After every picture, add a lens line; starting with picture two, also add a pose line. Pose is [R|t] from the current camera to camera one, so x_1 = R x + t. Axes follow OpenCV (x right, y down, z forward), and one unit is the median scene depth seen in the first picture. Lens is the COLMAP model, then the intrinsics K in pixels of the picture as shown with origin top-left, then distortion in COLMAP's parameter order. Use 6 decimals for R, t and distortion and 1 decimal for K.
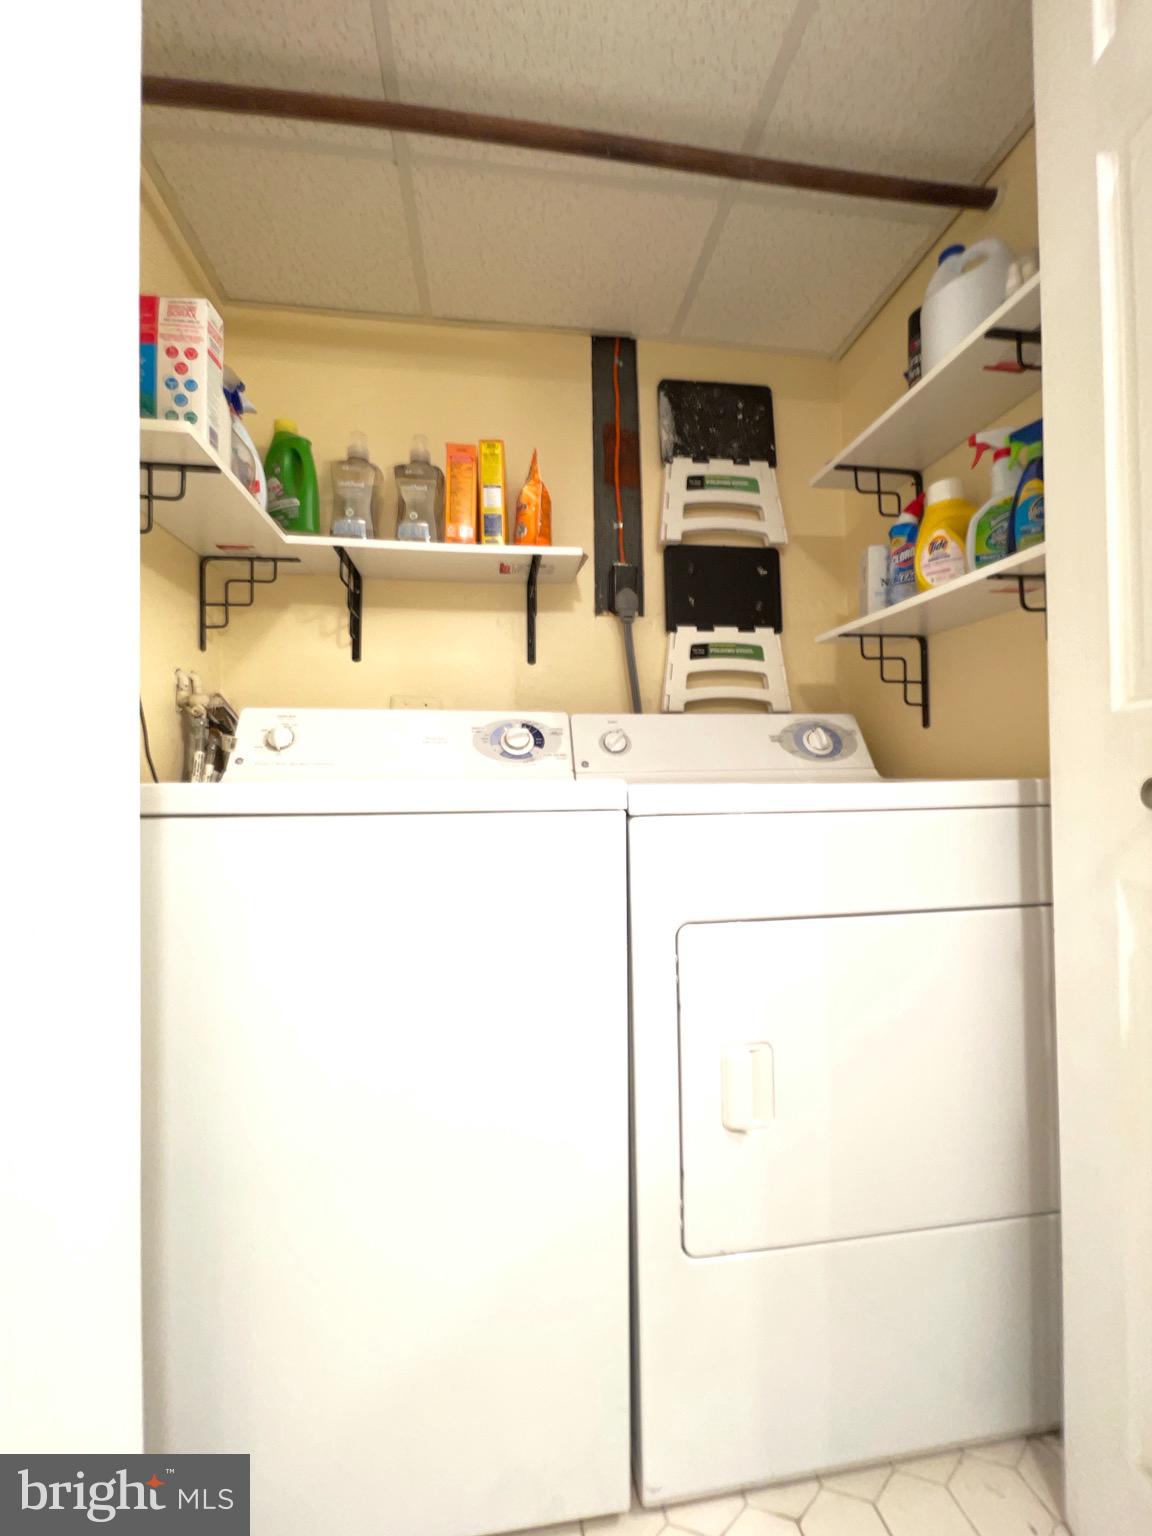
lens RADIAL K [[617.4, 0, 580.2], [0, 617.4, 766.9], [0, 0, 1]] dist [-0.003502, -0.000155]
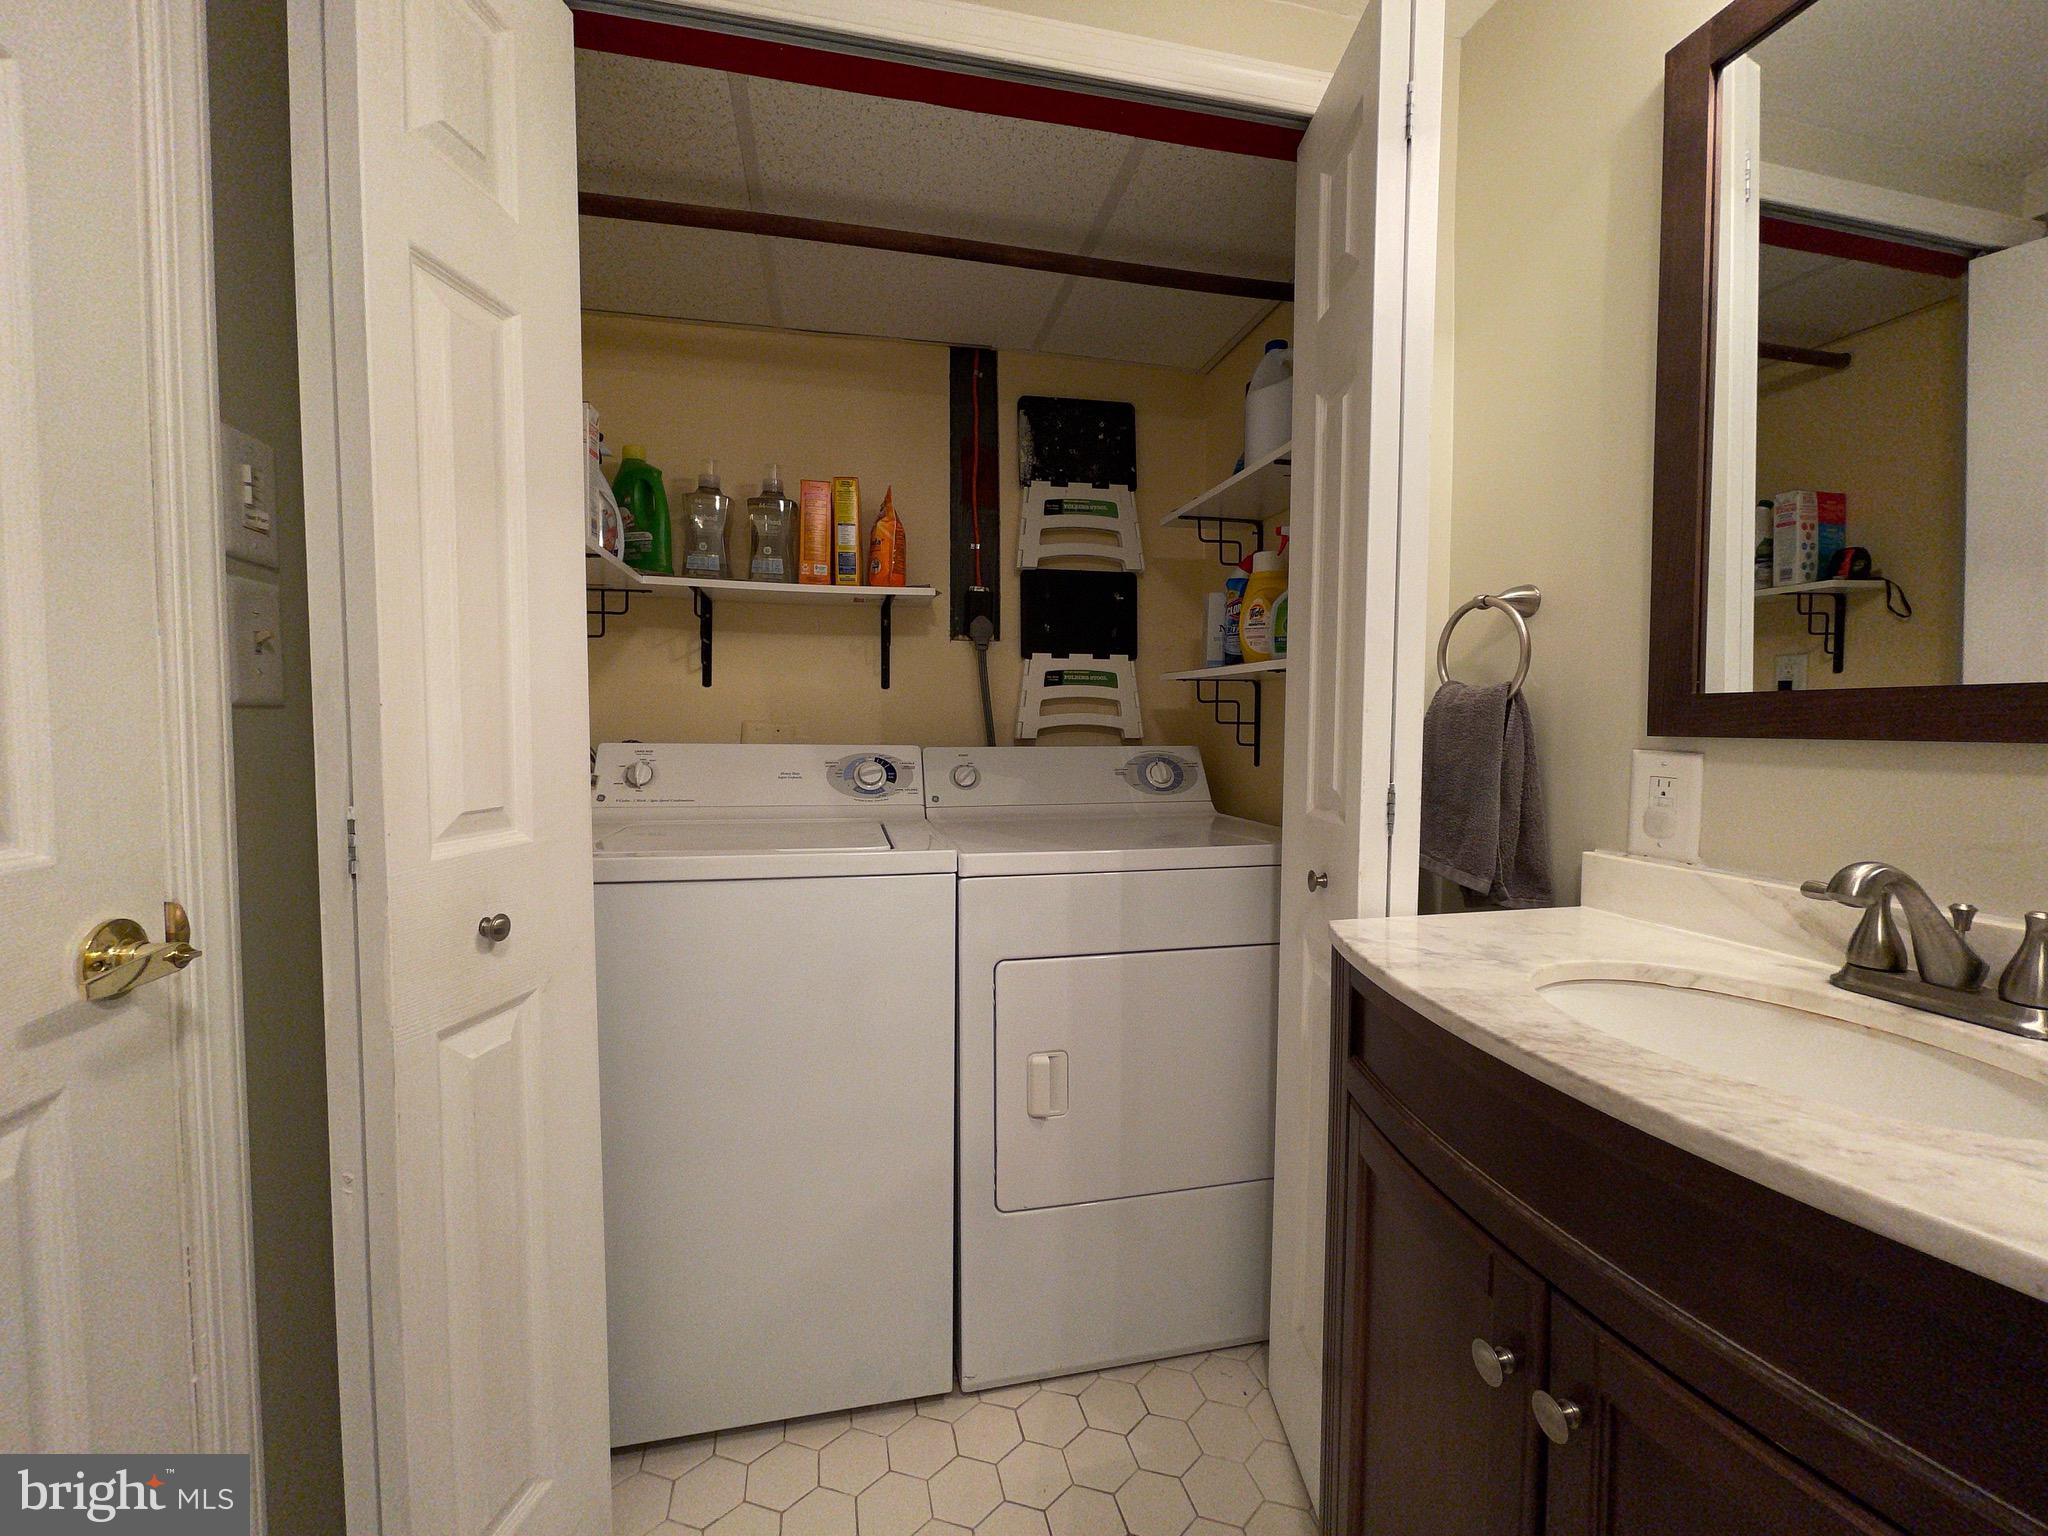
lens RADIAL K [[823.2, 0, 1017.7], [0, 823.2, 765.8], [0, 0, 1]] dist [-0.003502, -0.000155]
pose [[0.997311, 0.011755, 0.072338, 0.043591], [-0.016830, 0.997408, 0.069954, -0.154889], [-0.071329, -0.070984, 0.994924, -0.384858]]
